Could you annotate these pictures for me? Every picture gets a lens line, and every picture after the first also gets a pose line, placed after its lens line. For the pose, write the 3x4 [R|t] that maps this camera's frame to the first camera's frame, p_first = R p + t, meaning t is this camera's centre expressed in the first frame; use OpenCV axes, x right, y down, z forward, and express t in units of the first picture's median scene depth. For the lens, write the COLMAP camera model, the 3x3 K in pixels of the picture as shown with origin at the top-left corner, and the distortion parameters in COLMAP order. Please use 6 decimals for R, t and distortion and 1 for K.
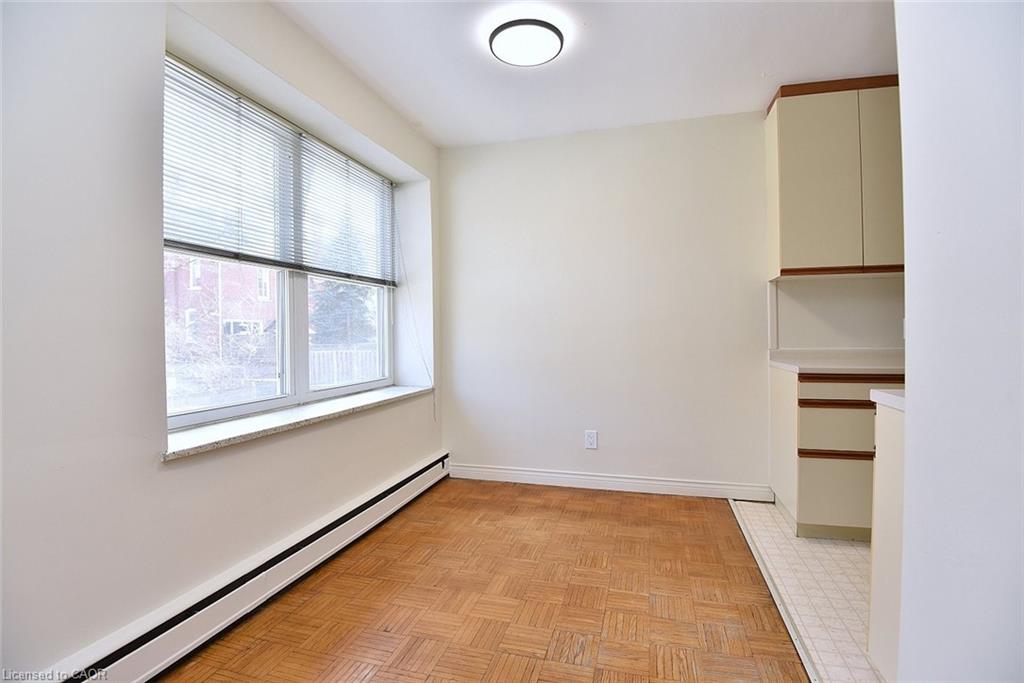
lens RADIAL K [[481.5, 0, 516.9], [0, 481.5, 341.6], [0, 0, 1]] dist [-0.027856, -0.000919]
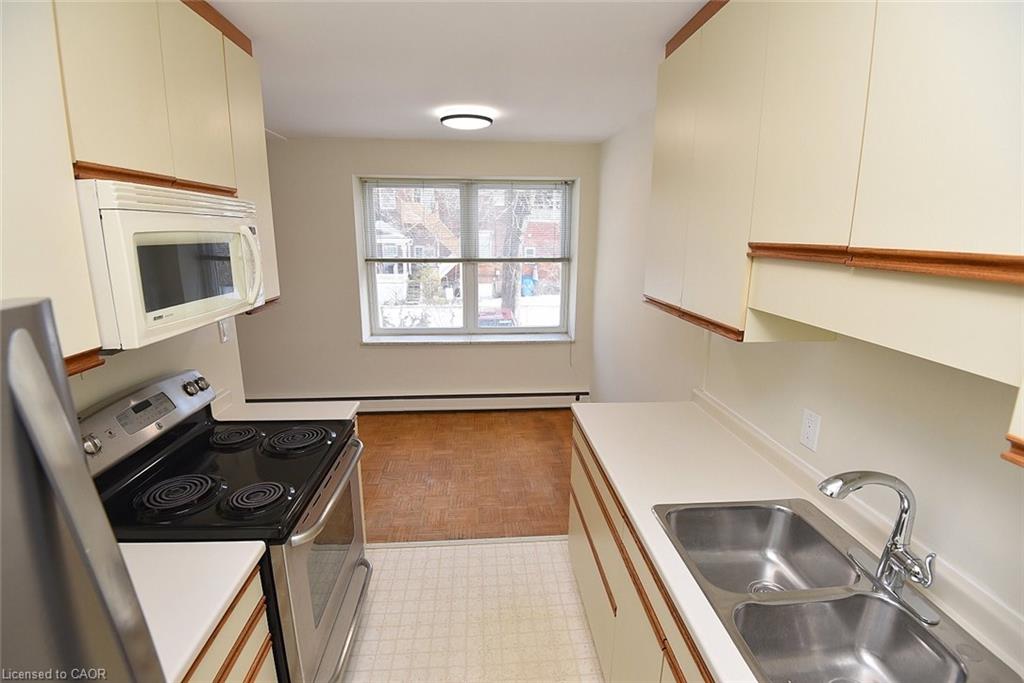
lens RADIAL K [[481.5, 0, 516.9], [0, 481.5, 341.6], [0, 0, 1]] dist [-0.027856, -0.000919]
pose [[0.334471, 0.216544, -0.917190, 1.294993], [-0.024748, 0.974926, 0.221150, -0.249853], [0.942081, -0.051270, 0.331443, 0.532376]]
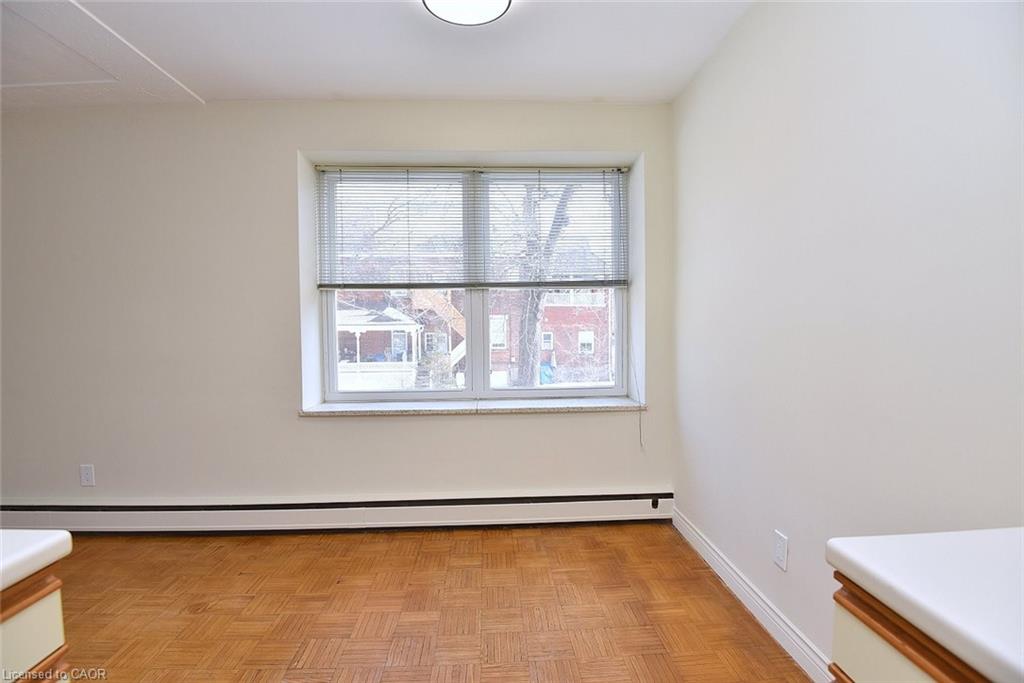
lens RADIAL K [[490.5, 0, 513.6], [0, 490.5, 336.1], [0, 0, 1]] dist [-0.023321, -0.000261]
pose [[0.301293, 0.020447, -0.953312, 0.718028], [-0.006938, 0.999791, 0.019251, -0.049373], [0.953506, 0.000814, 0.301372, 0.696319]]
